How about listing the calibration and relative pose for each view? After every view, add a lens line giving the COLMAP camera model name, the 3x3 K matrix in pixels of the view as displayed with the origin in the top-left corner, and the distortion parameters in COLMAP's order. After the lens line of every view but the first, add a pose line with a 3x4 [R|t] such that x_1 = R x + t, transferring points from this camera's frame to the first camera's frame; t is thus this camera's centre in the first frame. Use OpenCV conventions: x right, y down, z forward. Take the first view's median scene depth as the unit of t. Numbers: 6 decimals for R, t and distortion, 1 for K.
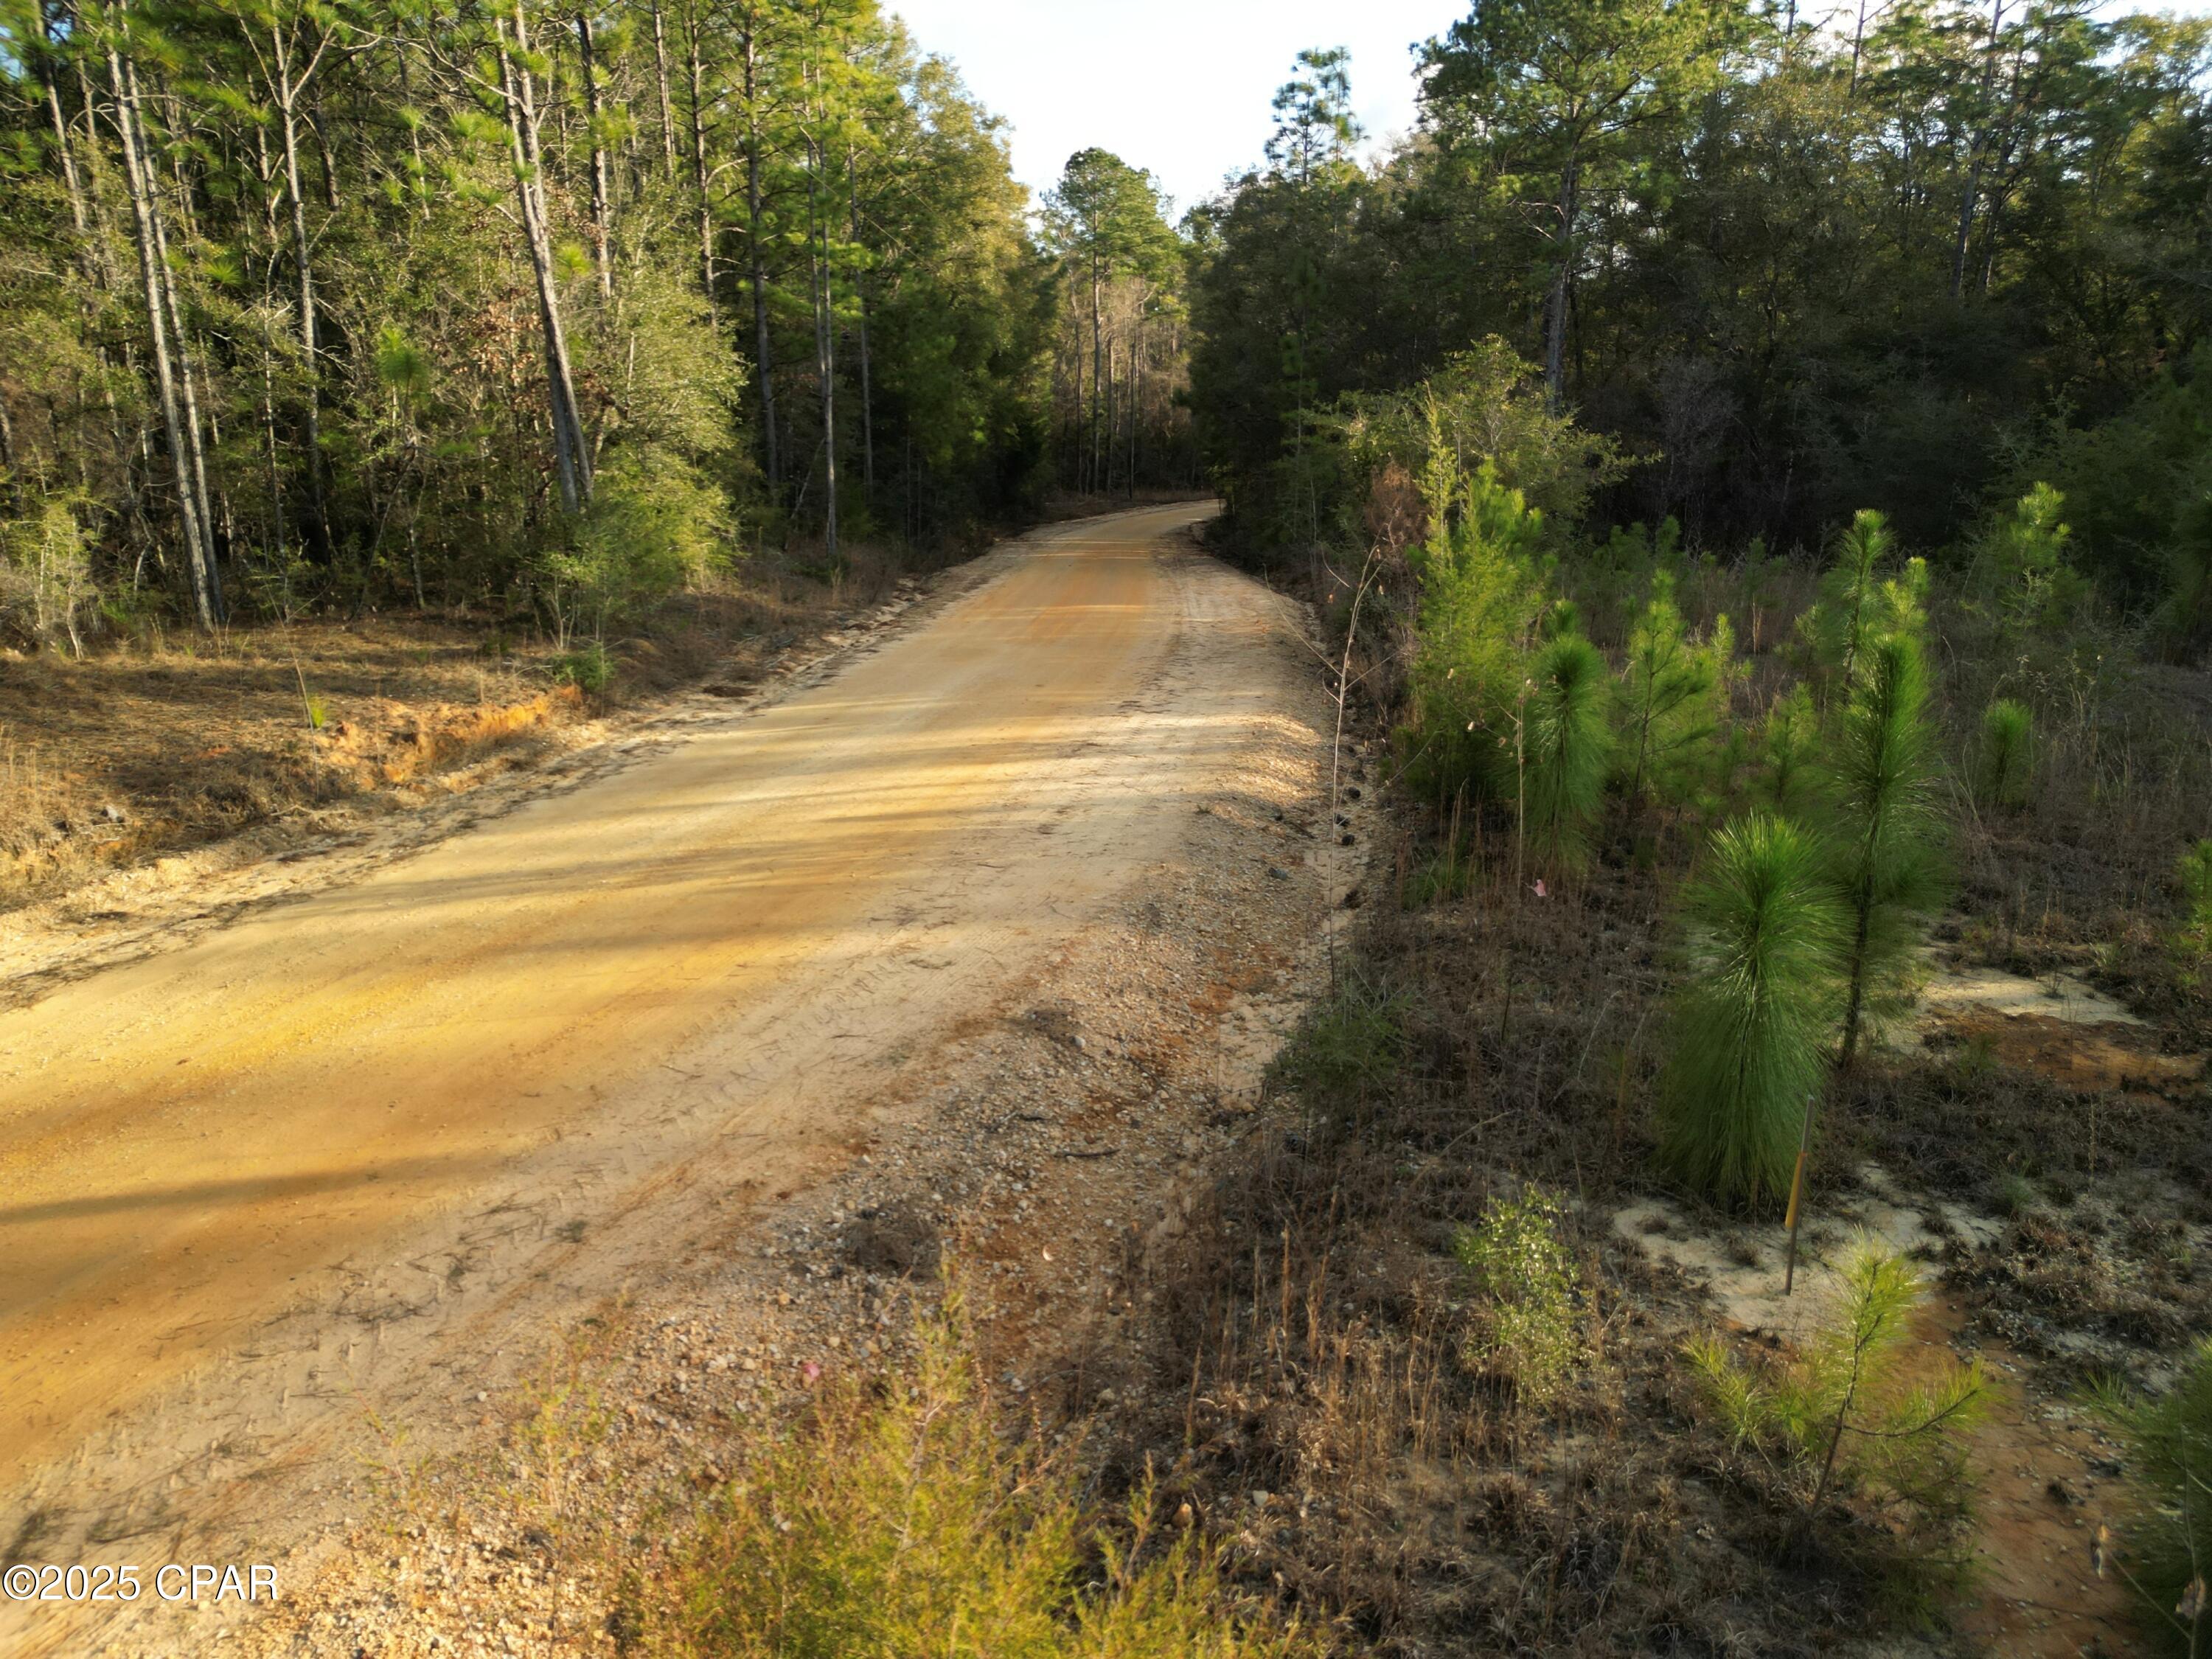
lens RADIAL K [[1567.8, 0, 1082.7], [0, 1567.8, 739.9], [0, 0, 1]] dist [0.101809, -0.093590]
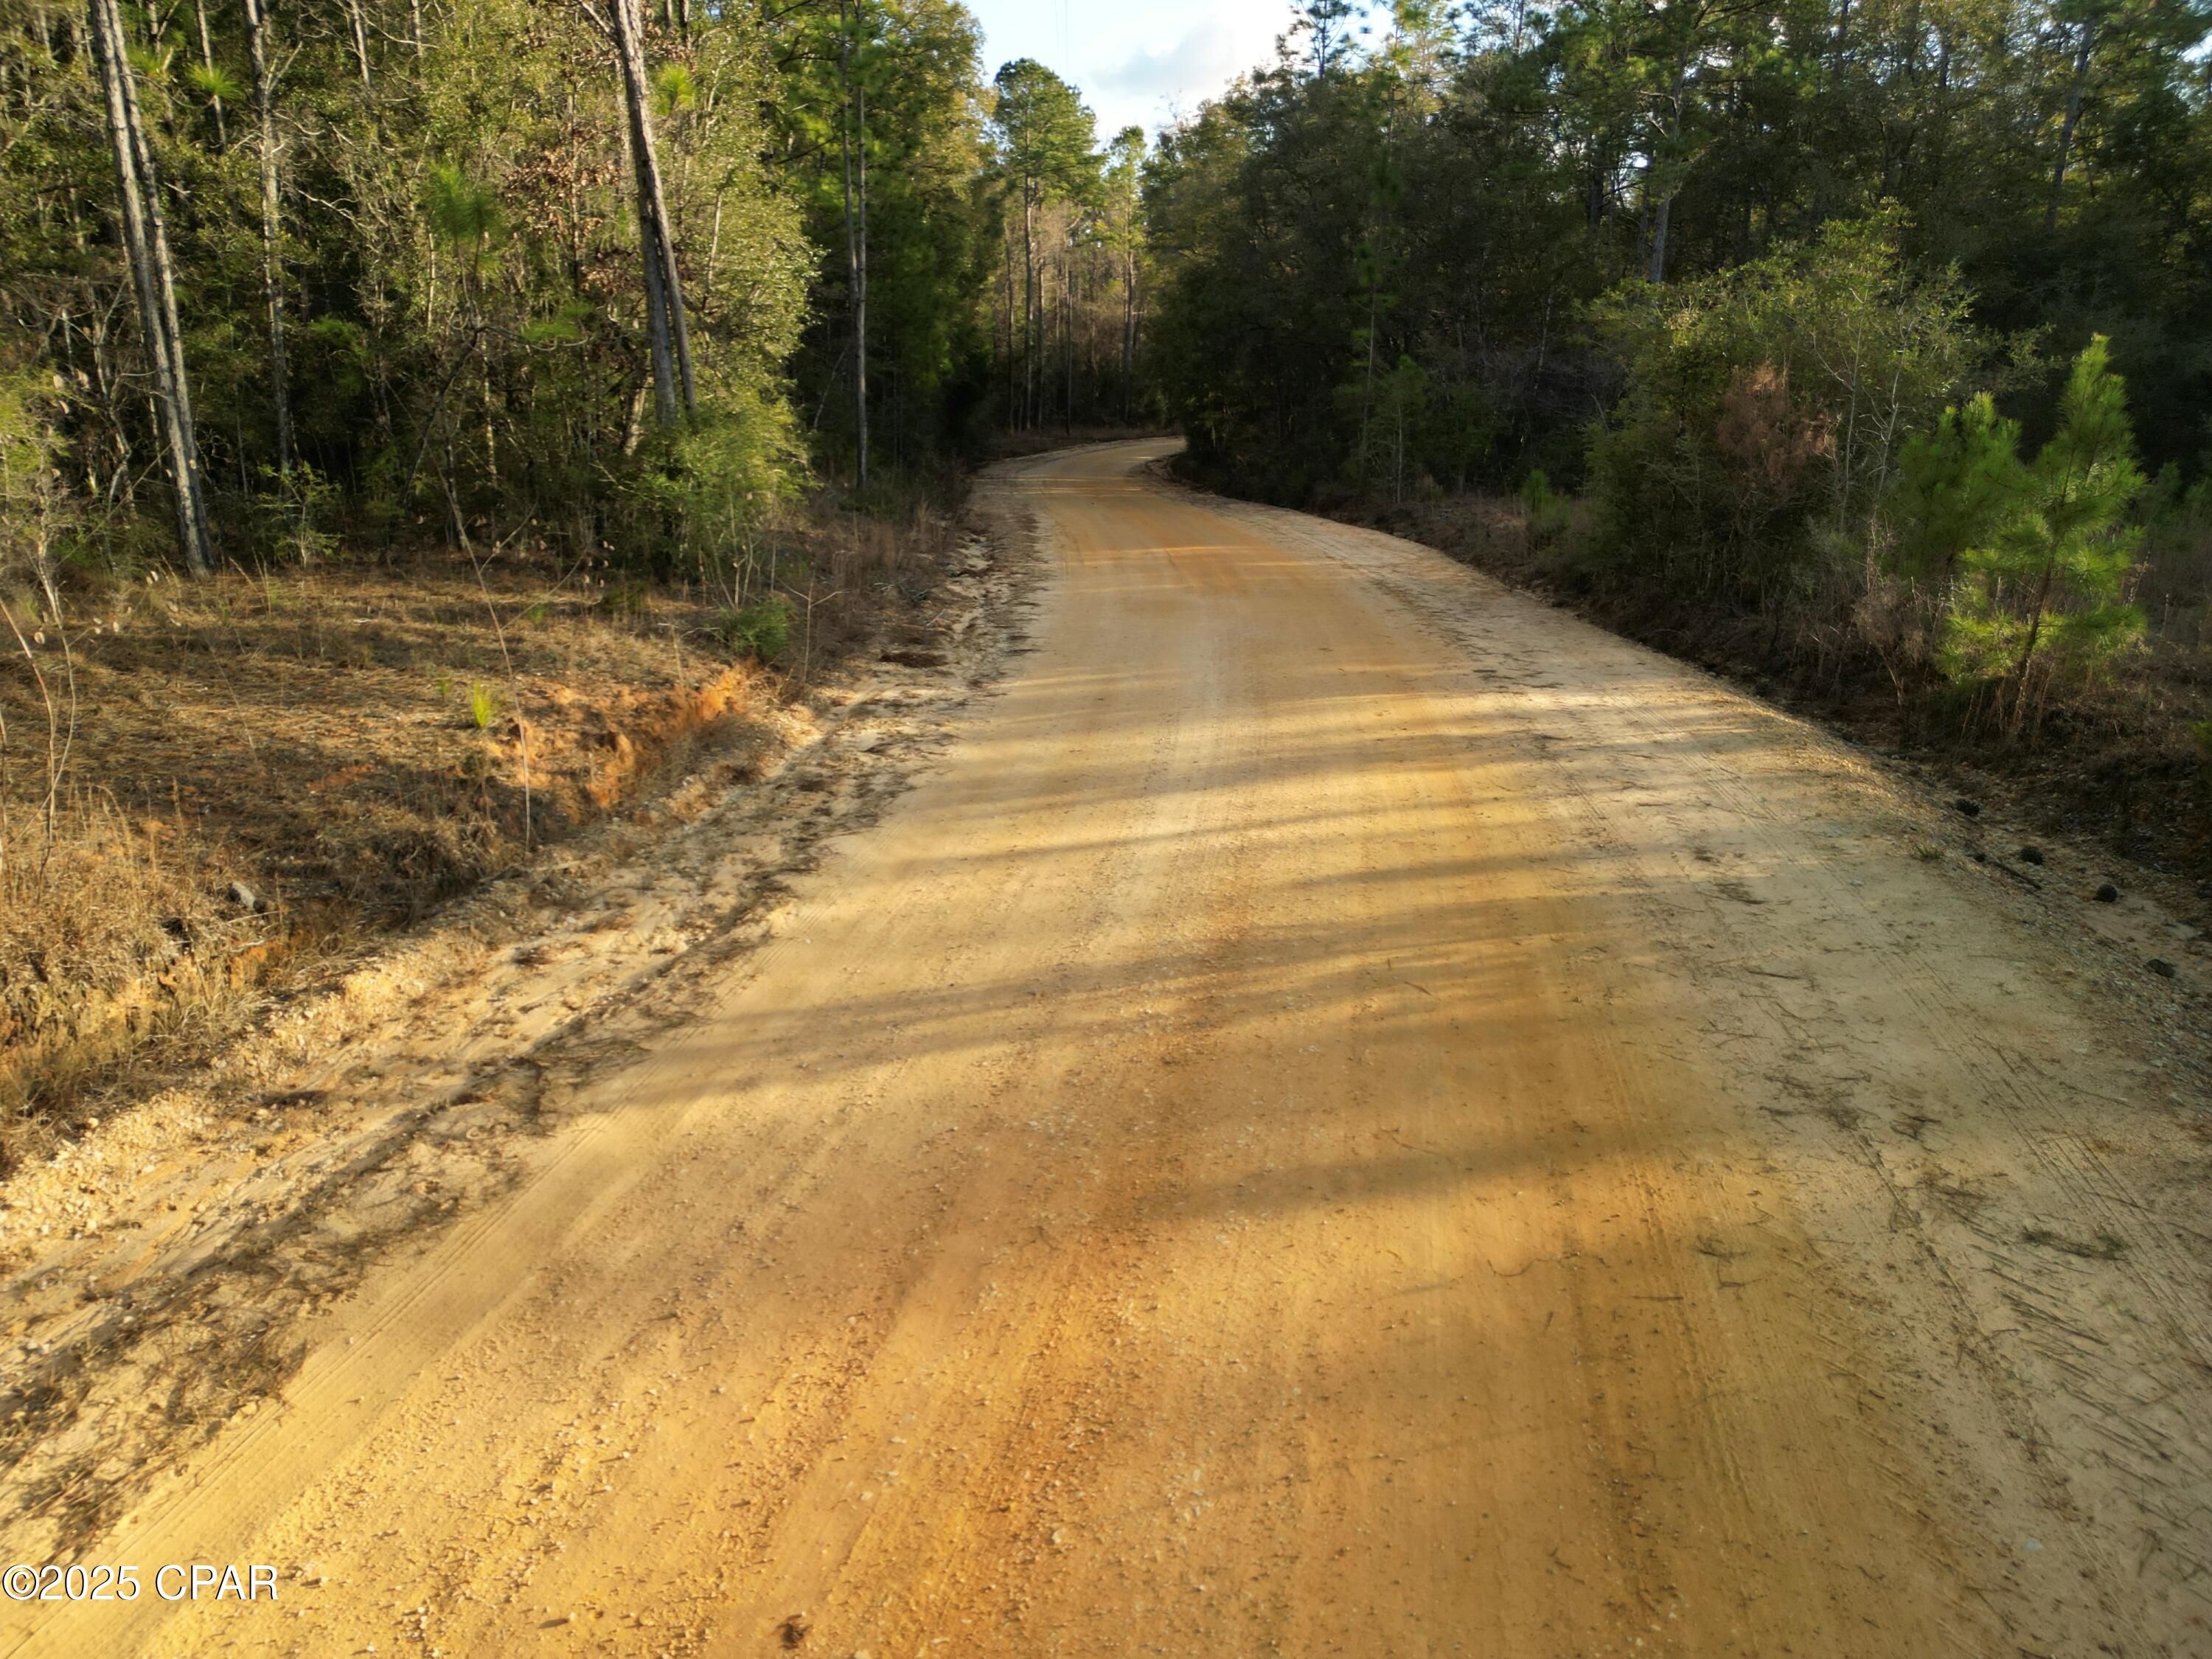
lens RADIAL K [[1567.8, 0, 1082.7], [0, 1567.8, 739.9], [0, 0, 1]] dist [0.101809, -0.093590]
pose [[0.996697, -0.009358, 0.080671, -0.262853], [0.006508, 0.999348, 0.035527, -0.022884], [-0.080951, -0.034885, 0.996107, 0.299657]]
